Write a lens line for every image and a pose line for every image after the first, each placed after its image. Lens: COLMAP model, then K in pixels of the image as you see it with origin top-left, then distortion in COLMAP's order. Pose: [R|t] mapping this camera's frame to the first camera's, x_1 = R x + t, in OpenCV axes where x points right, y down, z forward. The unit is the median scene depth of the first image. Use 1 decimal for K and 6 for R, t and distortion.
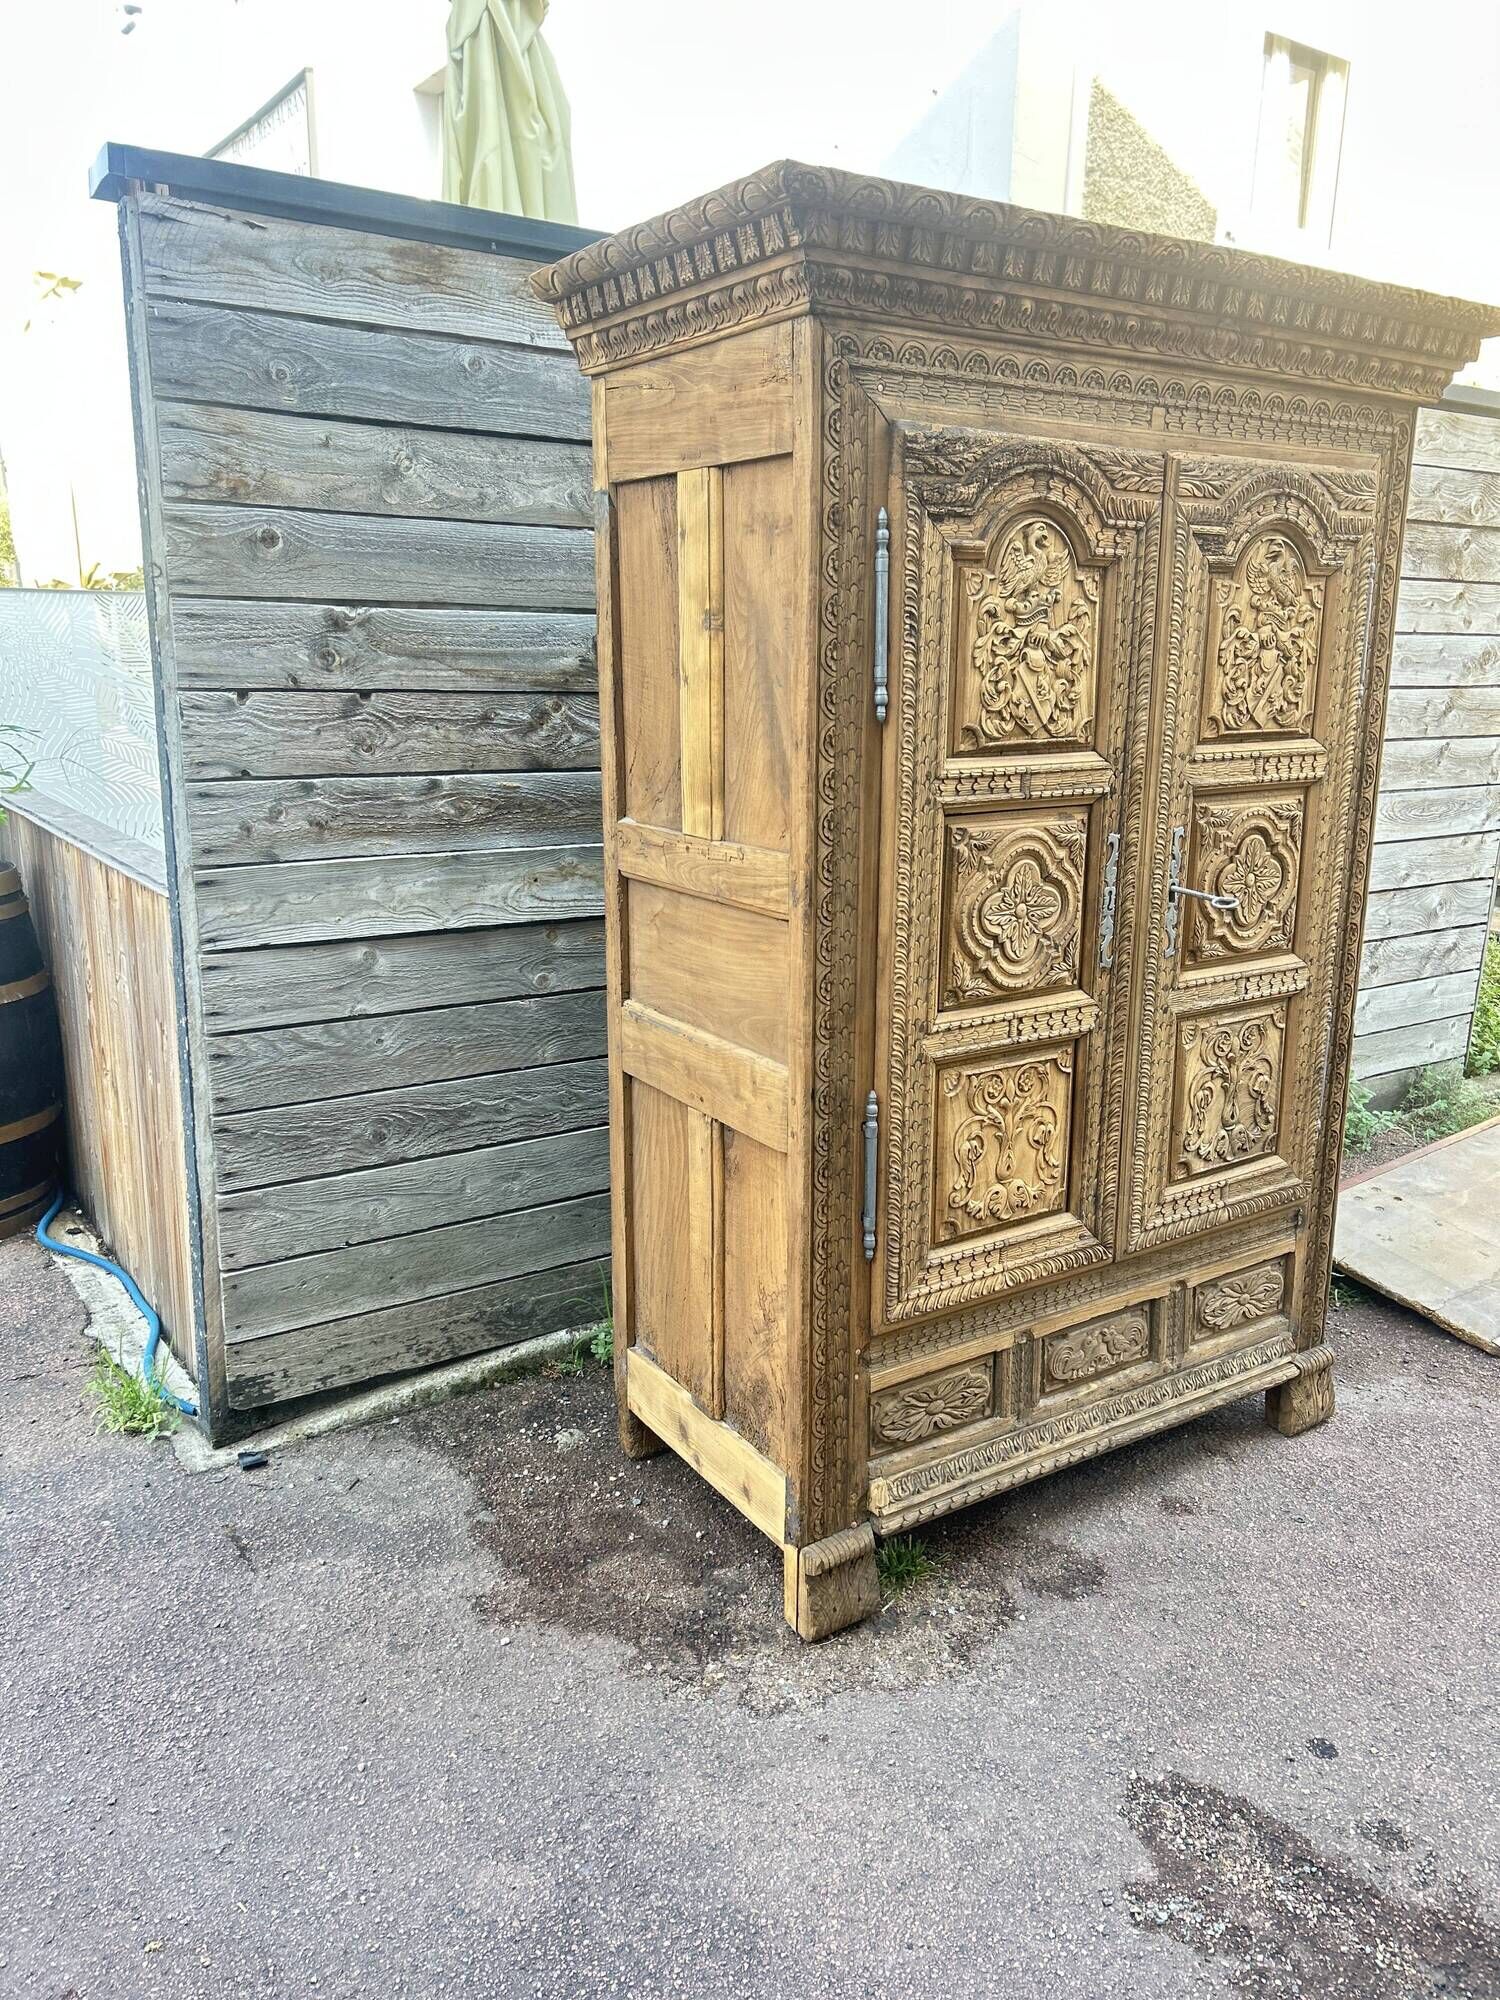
lens RADIAL K [[1512.0, 0, 774.6], [0, 1512.0, 992.8], [0, 0, 1]] dist [0.079558, -0.134985]
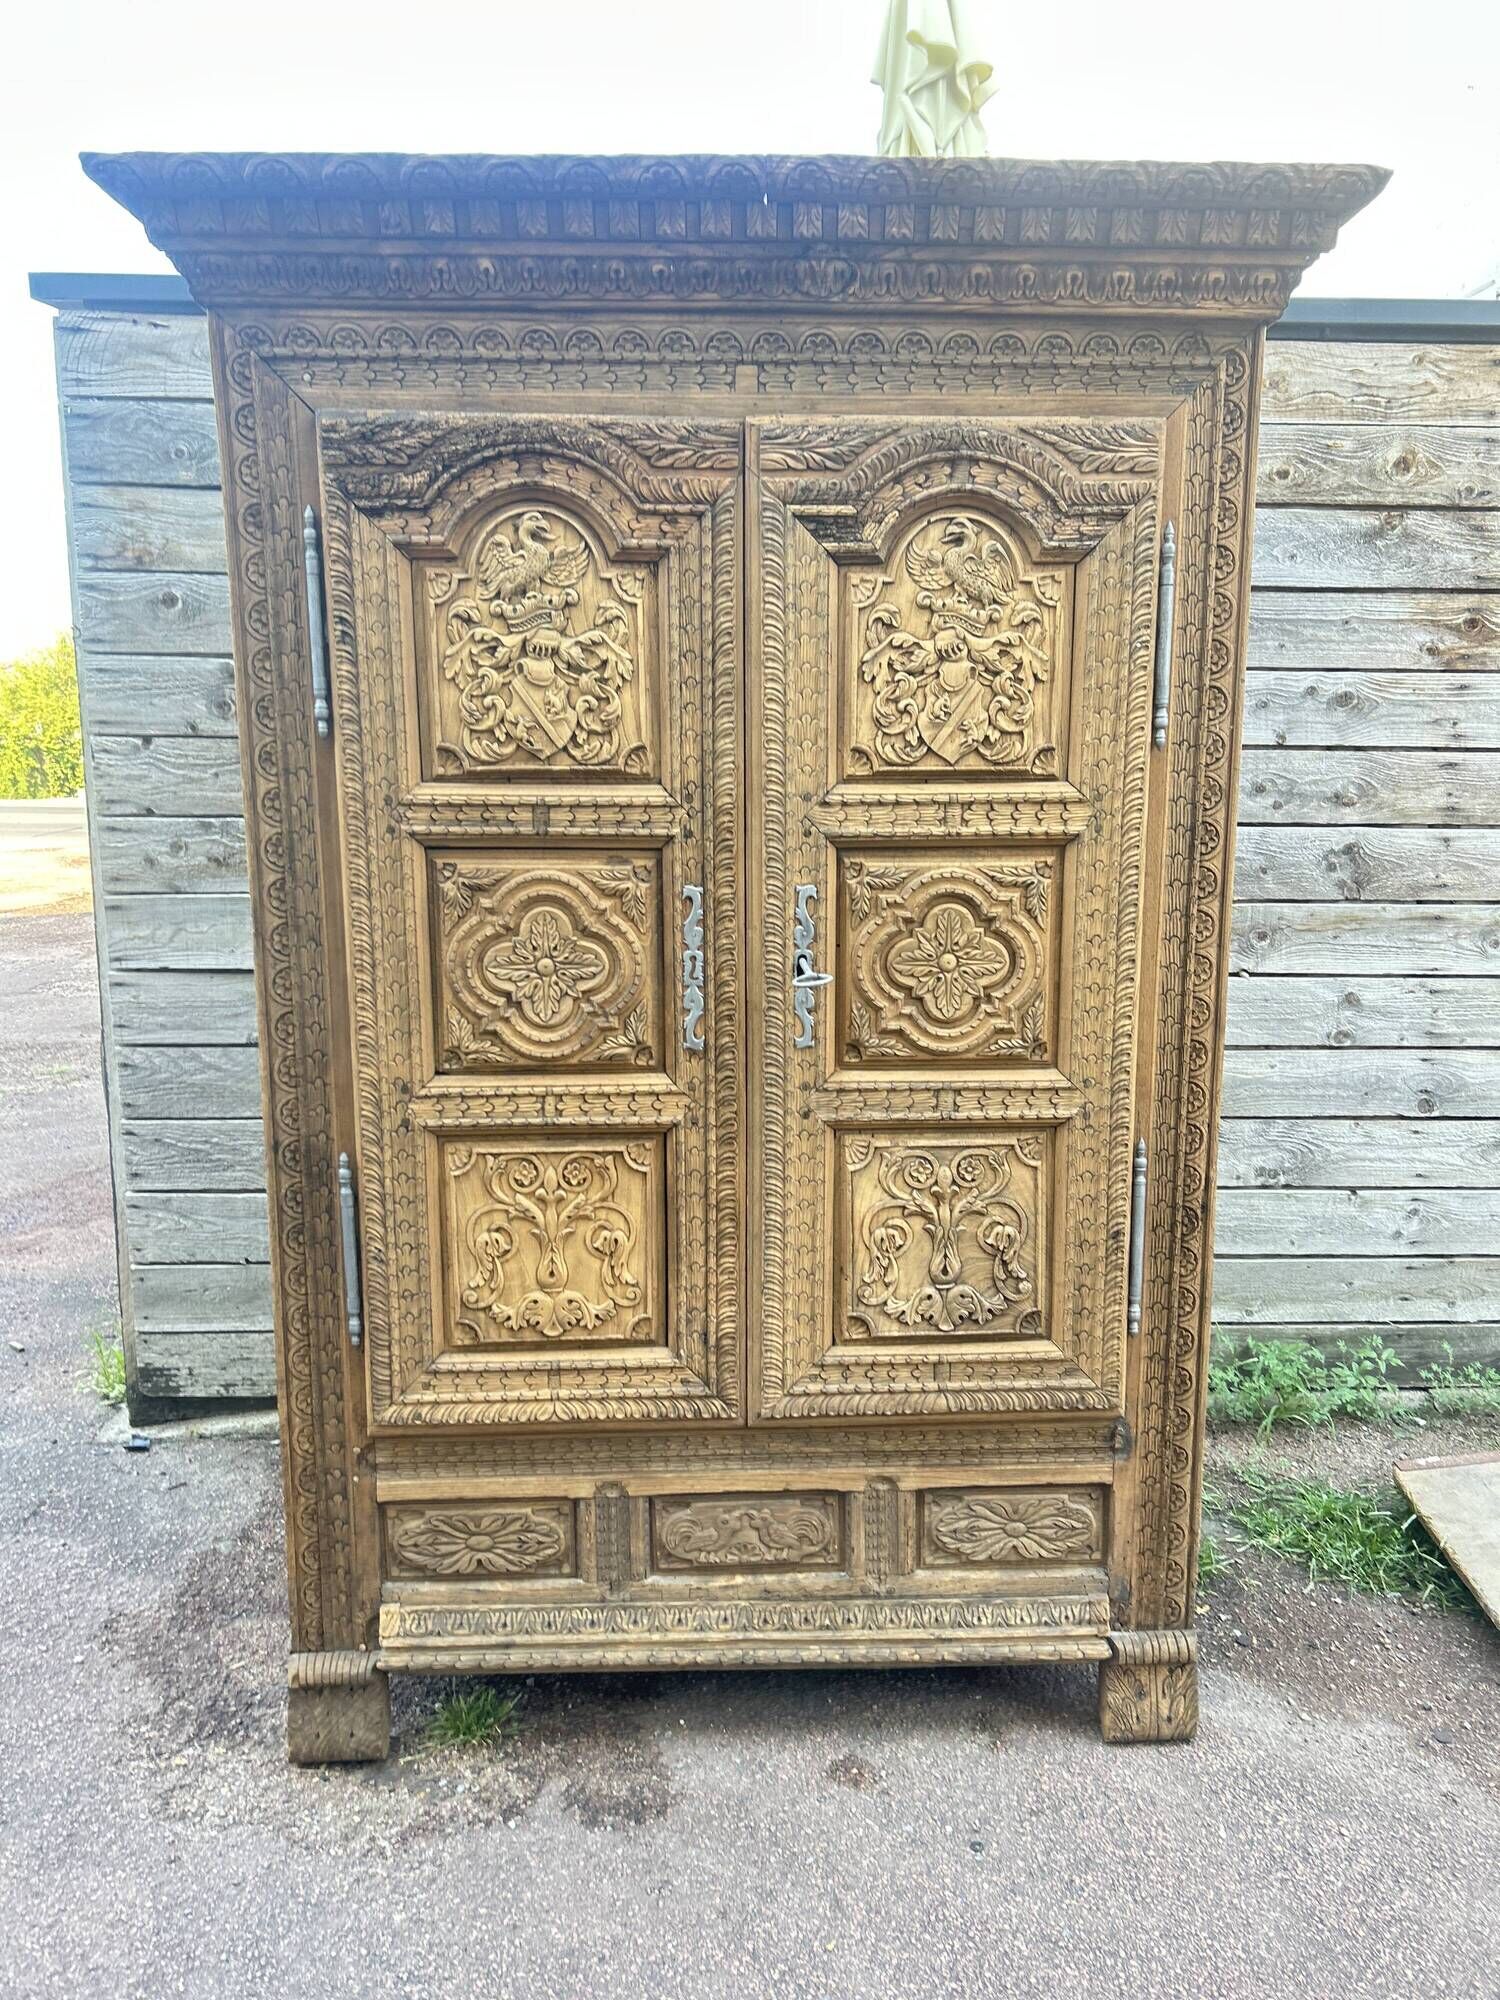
lens RADIAL K [[1502.7, 0, 780.1], [0, 1502.7, 1001.2], [0, 0, 1]] dist [0.085859, -0.146634]
pose [[0.850651, 0.075653, -0.520259, 0.676685], [-0.112705, 0.992827, -0.039907, -0.015458], [0.513508, 0.092582, 0.853076, 0.331083]]
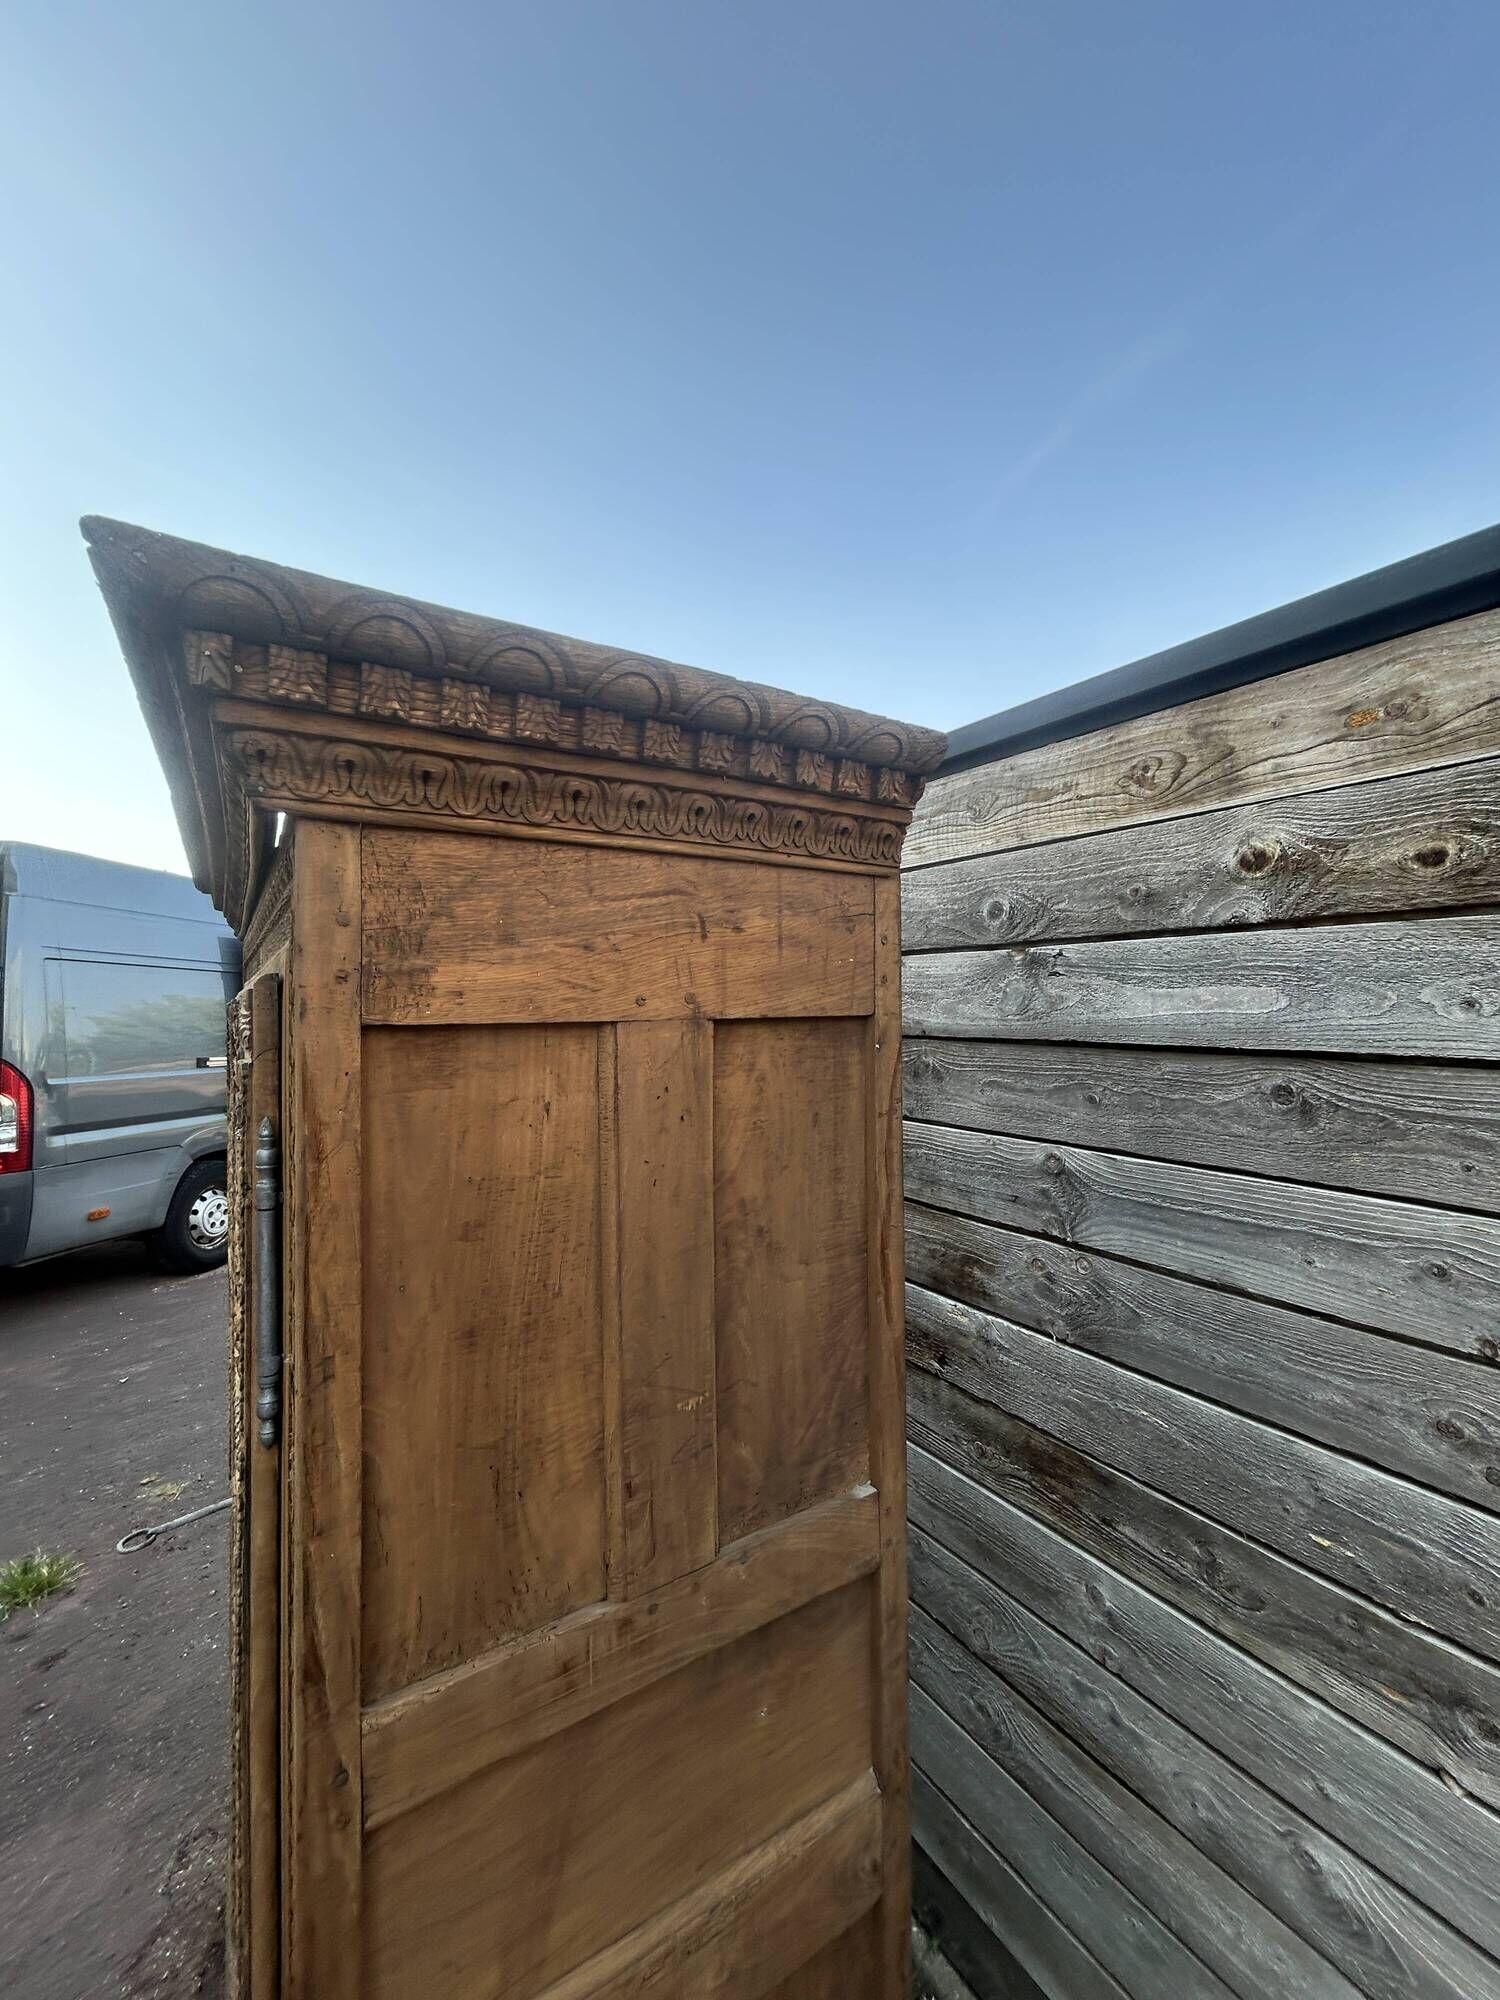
lens RADIAL K [[800.8, 0, 745.0], [0, 800.8, 988.1], [0, 0, 1]] dist [-0.000440, 0.000116]
pose [[-0.016364, -0.032827, -0.999327, 0.705734], [-0.218008, 0.975531, -0.028476, -0.386265], [0.975810, 0.217395, -0.023120, 1.237677]]
